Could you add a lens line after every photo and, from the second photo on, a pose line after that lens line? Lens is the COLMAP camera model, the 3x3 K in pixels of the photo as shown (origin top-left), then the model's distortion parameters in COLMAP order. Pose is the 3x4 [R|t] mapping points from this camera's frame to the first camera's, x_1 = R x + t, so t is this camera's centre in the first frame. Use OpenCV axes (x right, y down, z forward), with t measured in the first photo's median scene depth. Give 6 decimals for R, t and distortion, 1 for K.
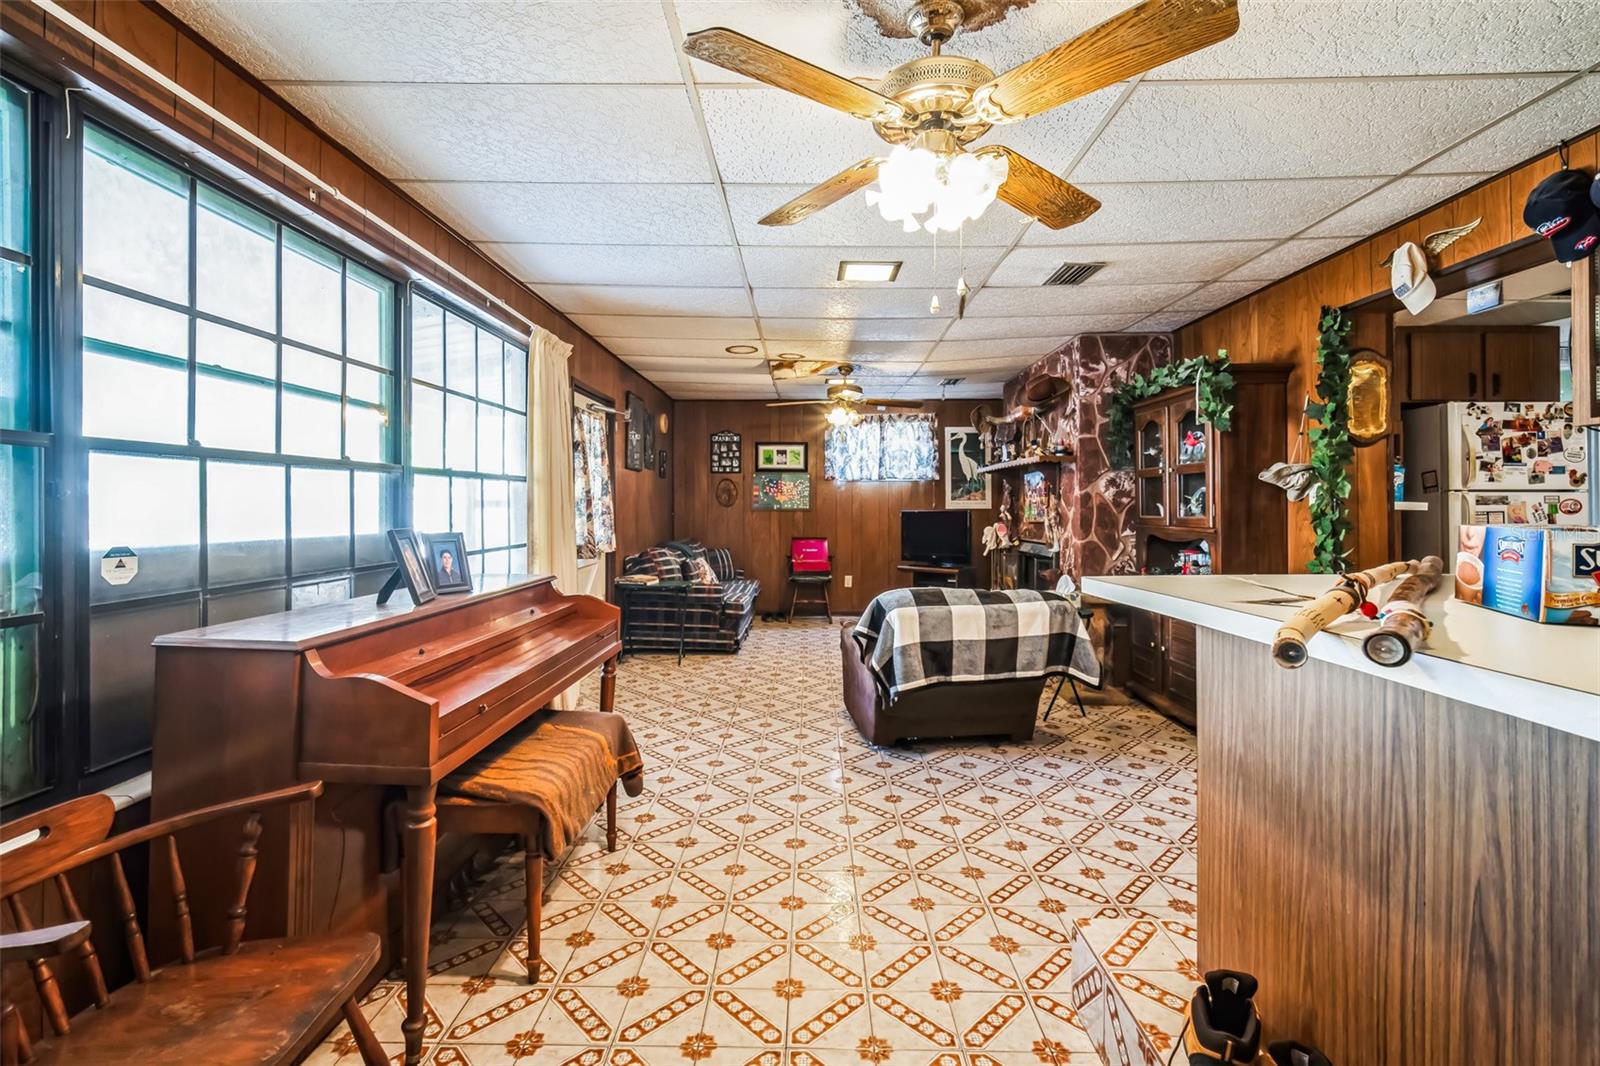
lens RADIAL K [[711.8, 0, 798.7], [0, 711.8, 516.1], [0, 0, 1]] dist [-0.011776, 0.002840]
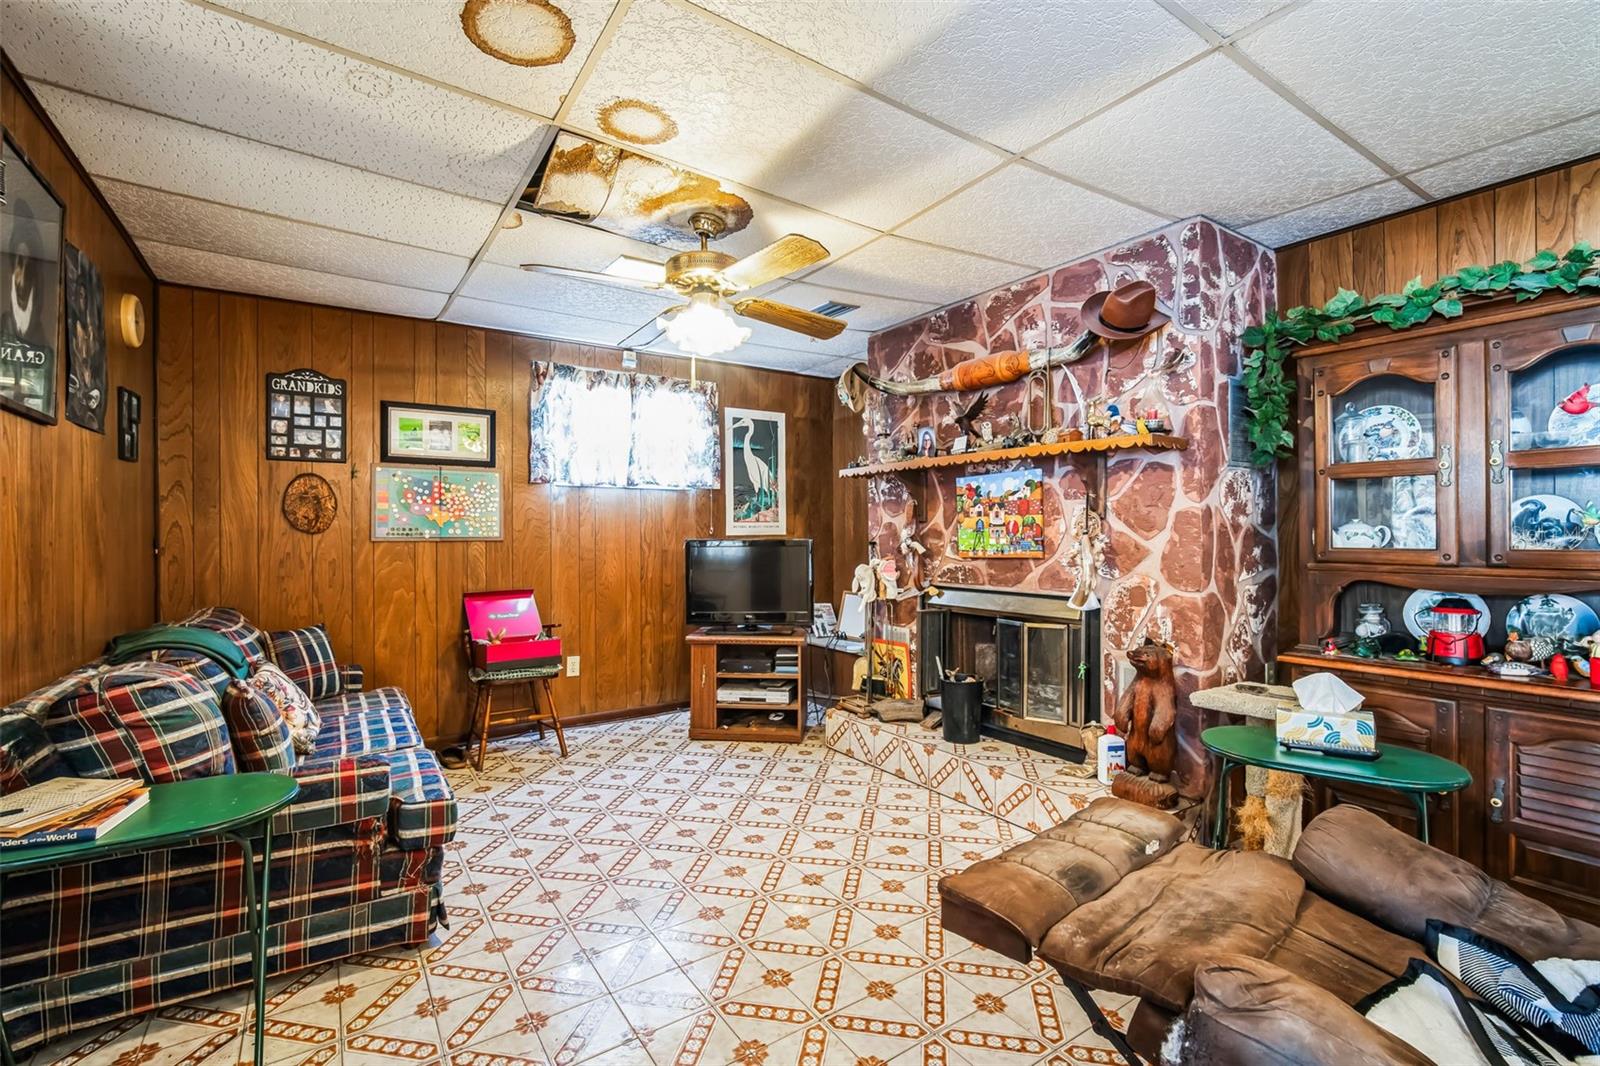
lens RADIAL K [[711.8, 0, 801.3], [0, 711.8, 534.1], [0, 0, 1]] dist [-0.011776, 0.002840]
pose [[0.821130, -0.004157, 0.570725, -0.101935], [0.010341, 0.999918, -0.007594, -0.006036], [-0.570647, 0.012137, 0.821106, 0.442330]]
